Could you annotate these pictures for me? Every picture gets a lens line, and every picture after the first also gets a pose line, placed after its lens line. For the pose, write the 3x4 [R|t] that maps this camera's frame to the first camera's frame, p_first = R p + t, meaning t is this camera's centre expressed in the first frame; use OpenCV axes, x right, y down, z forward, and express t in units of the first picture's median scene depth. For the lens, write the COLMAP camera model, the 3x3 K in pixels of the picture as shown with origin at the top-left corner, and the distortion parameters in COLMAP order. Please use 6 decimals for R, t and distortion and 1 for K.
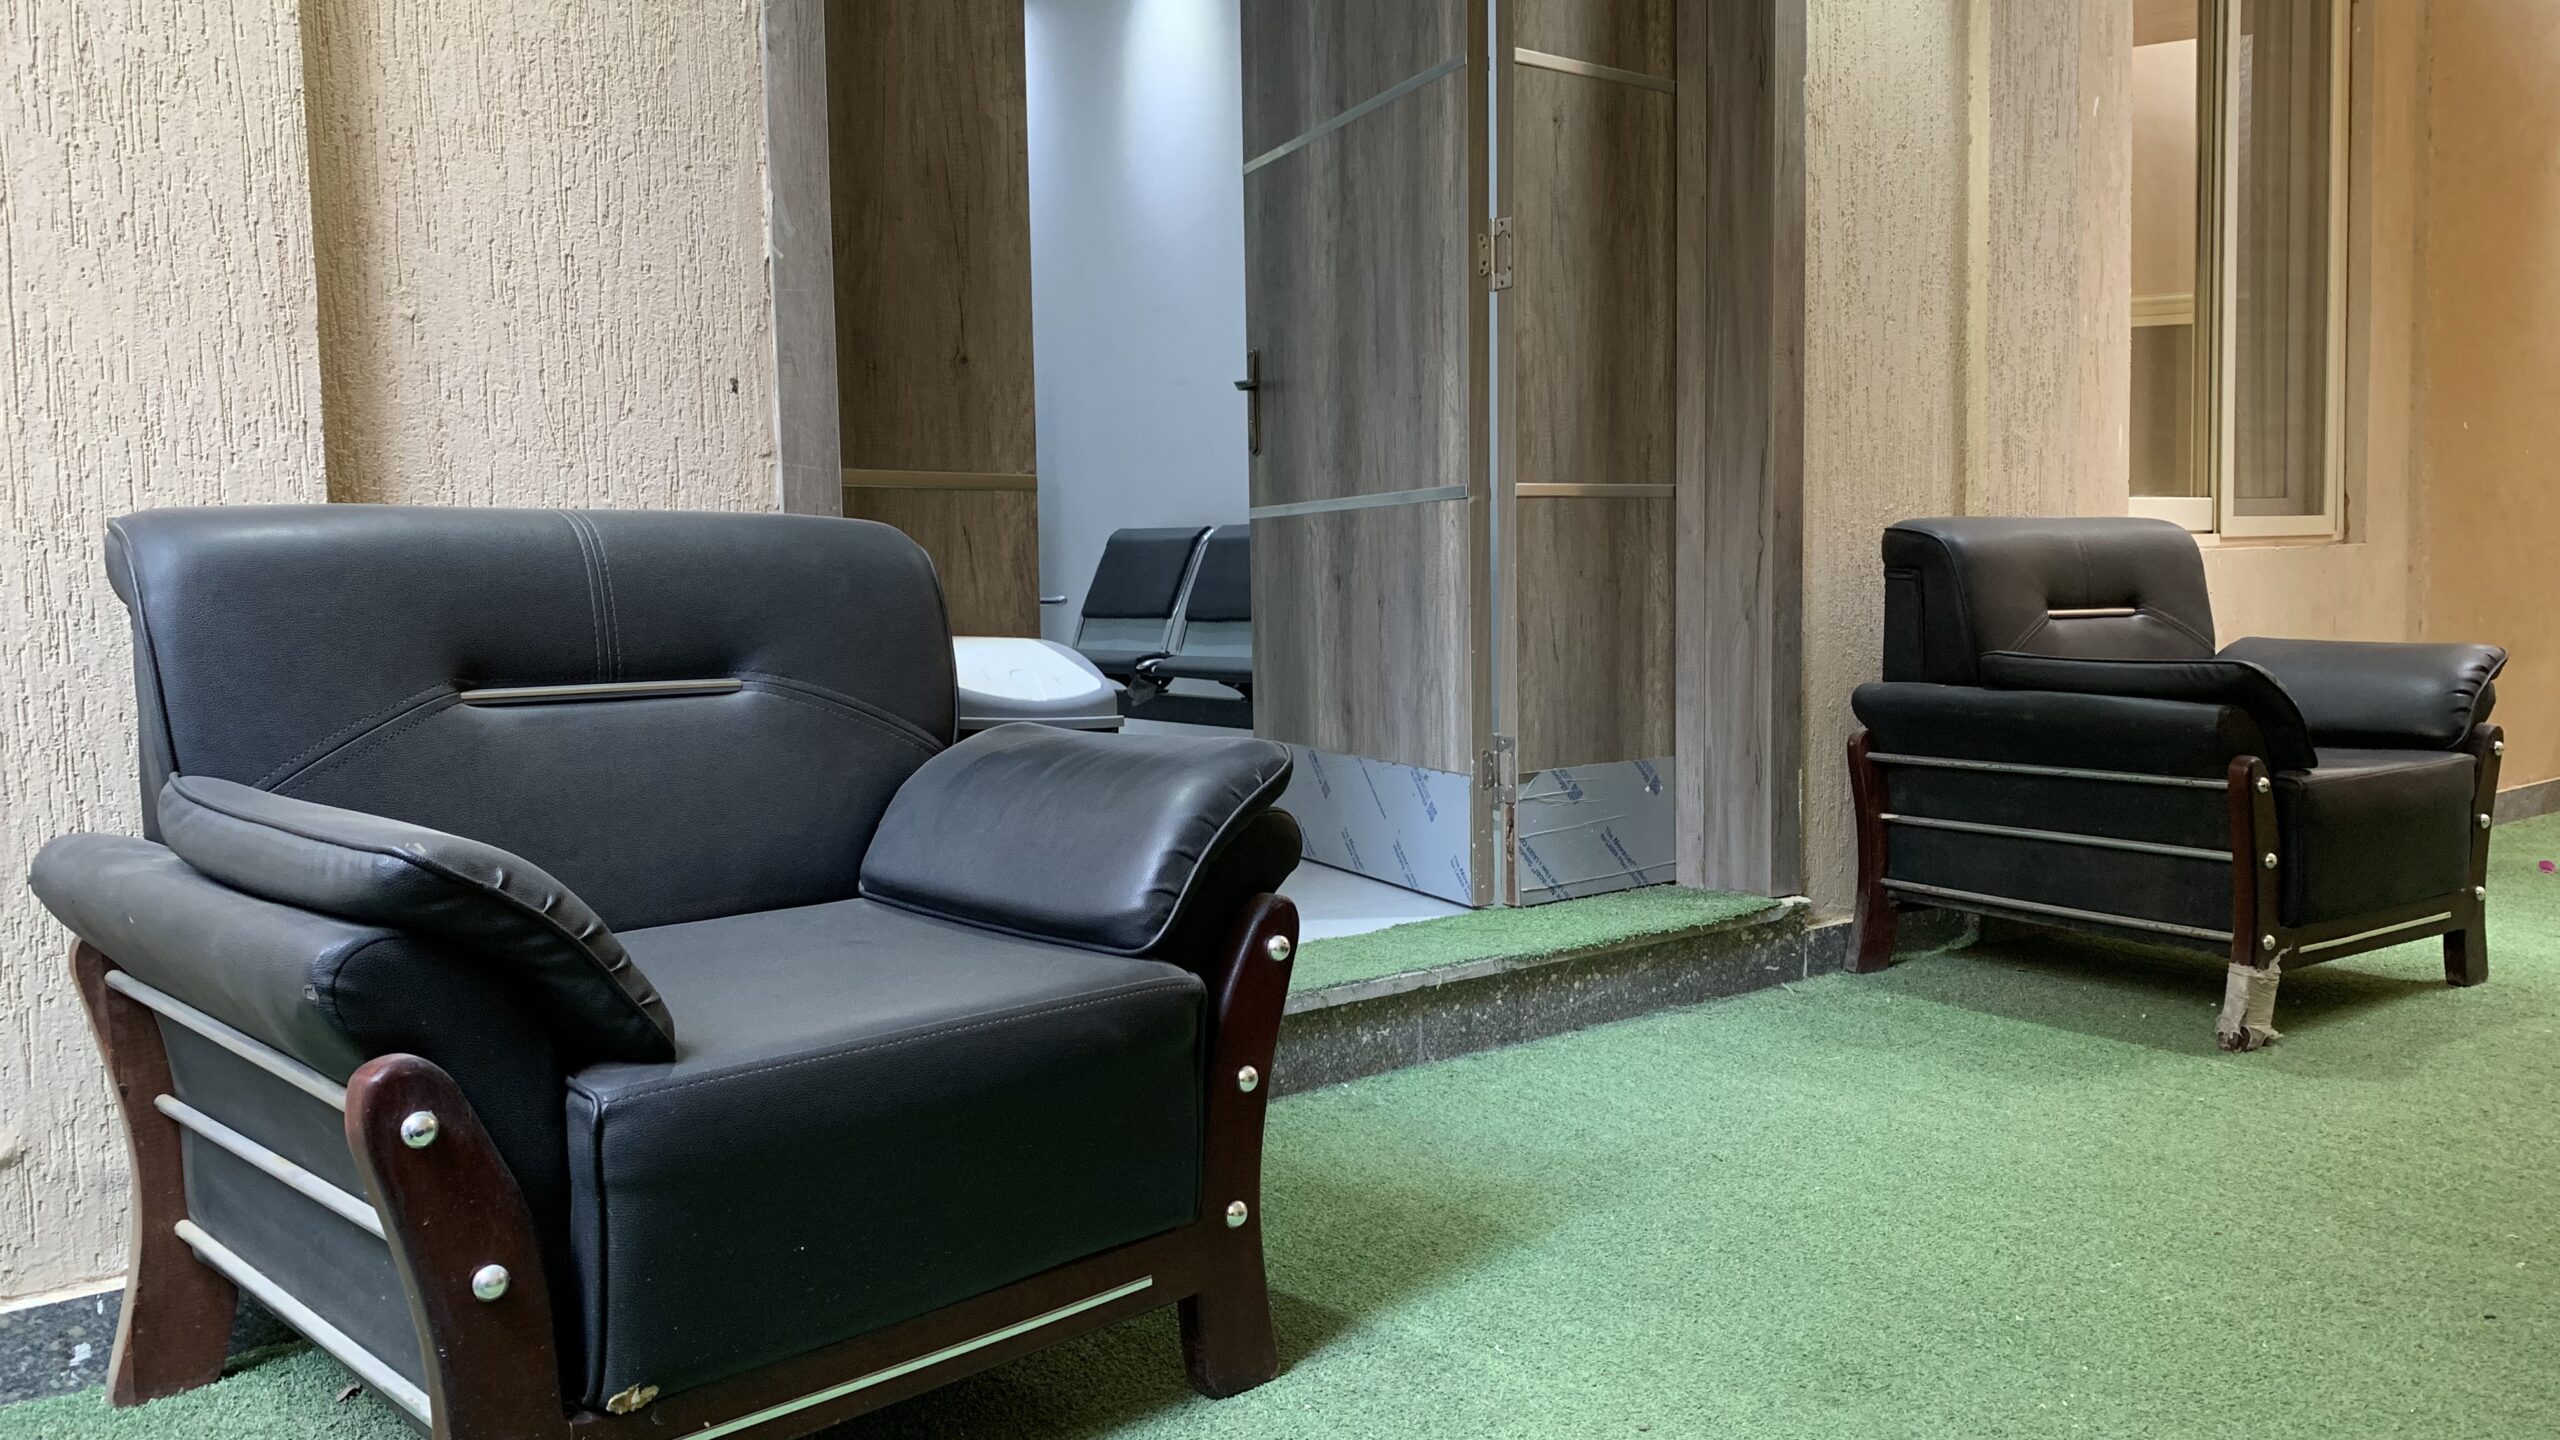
lens RADIAL K [[1966.5, 0, 1280.0], [0, 1966.5, 720.0], [0, 0, 1]] dist [0.127885, -0.291137]
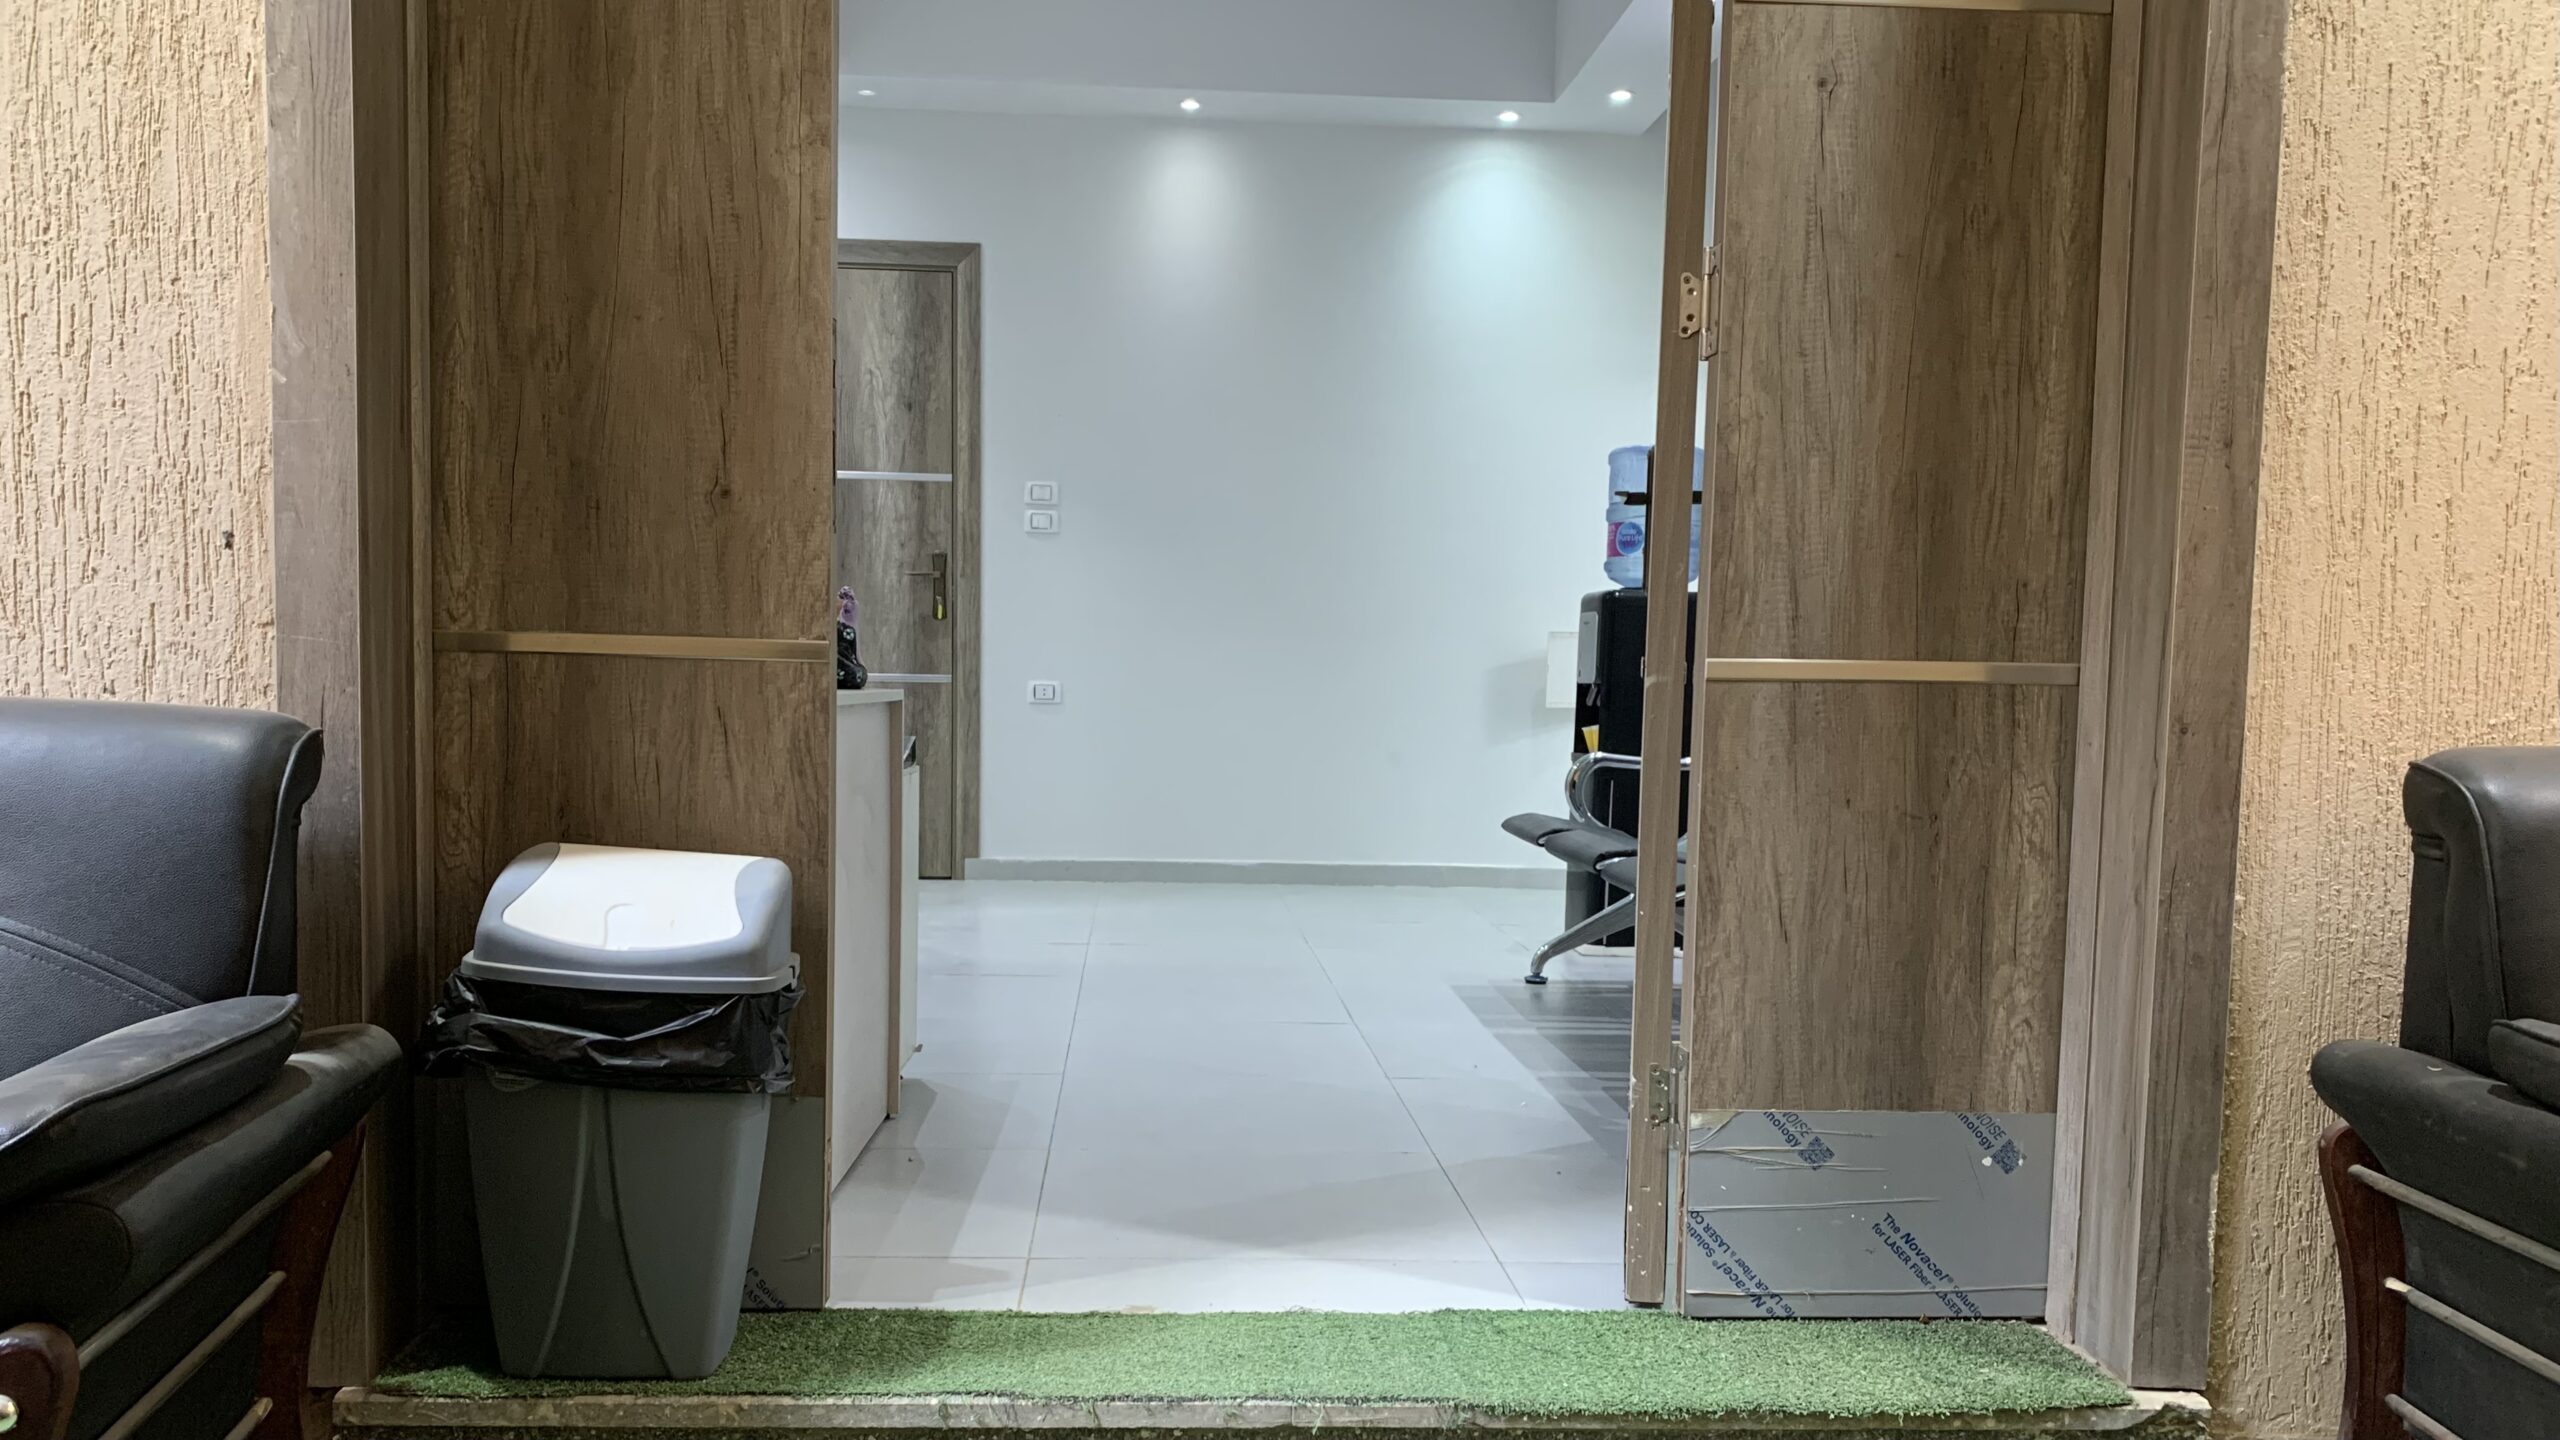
lens RADIAL K [[2148.7, 0, 1231.2], [0, 2148.7, 839.2], [0, 0, 1]] dist [0.014618, 0.016497]
pose [[0.815742, 0.079583, -0.572916, 0.394741], [-0.078151, 0.996572, 0.027158, -0.068344], [0.573113, 0.022620, 0.819164, 0.341974]]
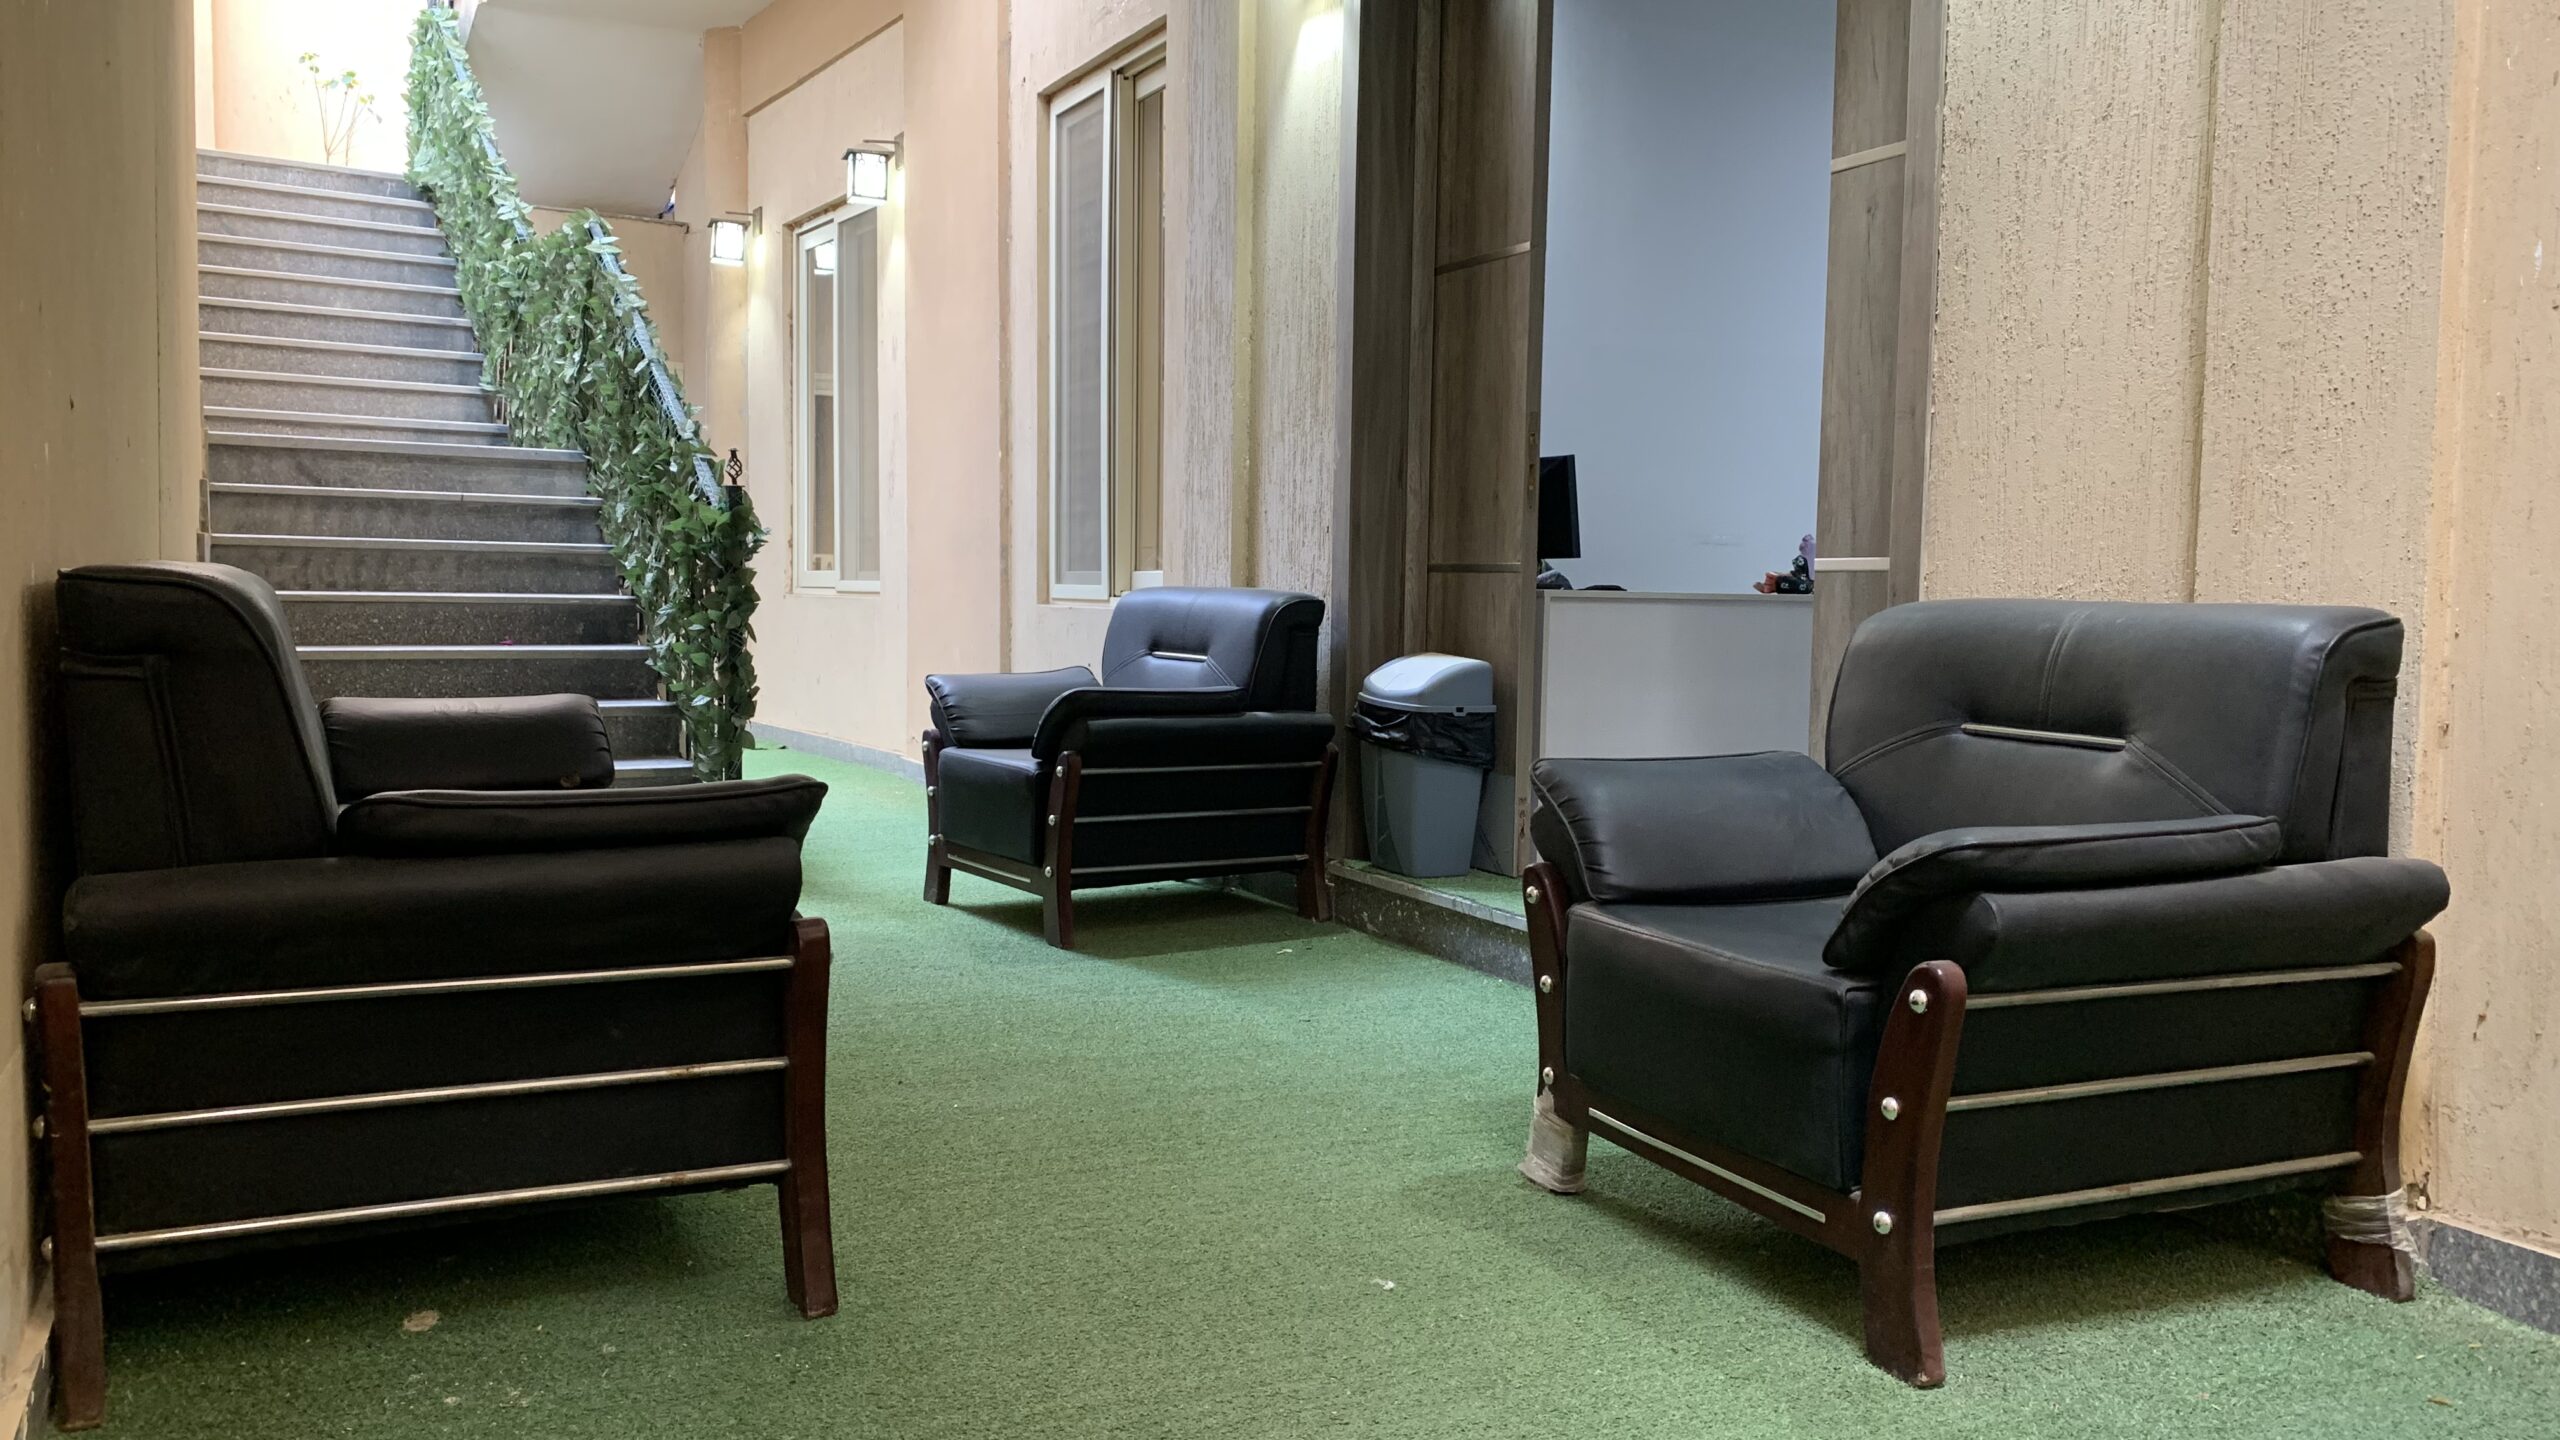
lens RADIAL K [[1886.9, 0, 1280.0], [0, 1886.9, 720.0], [0, 0, 1]] dist [0.003266, -0.005458]
pose [[-0.192319, 0.085013, -0.977643, 1.189296], [-0.081129, 0.991453, 0.102174, -0.113209], [0.977973, 0.098965, -0.183778, 0.907045]]
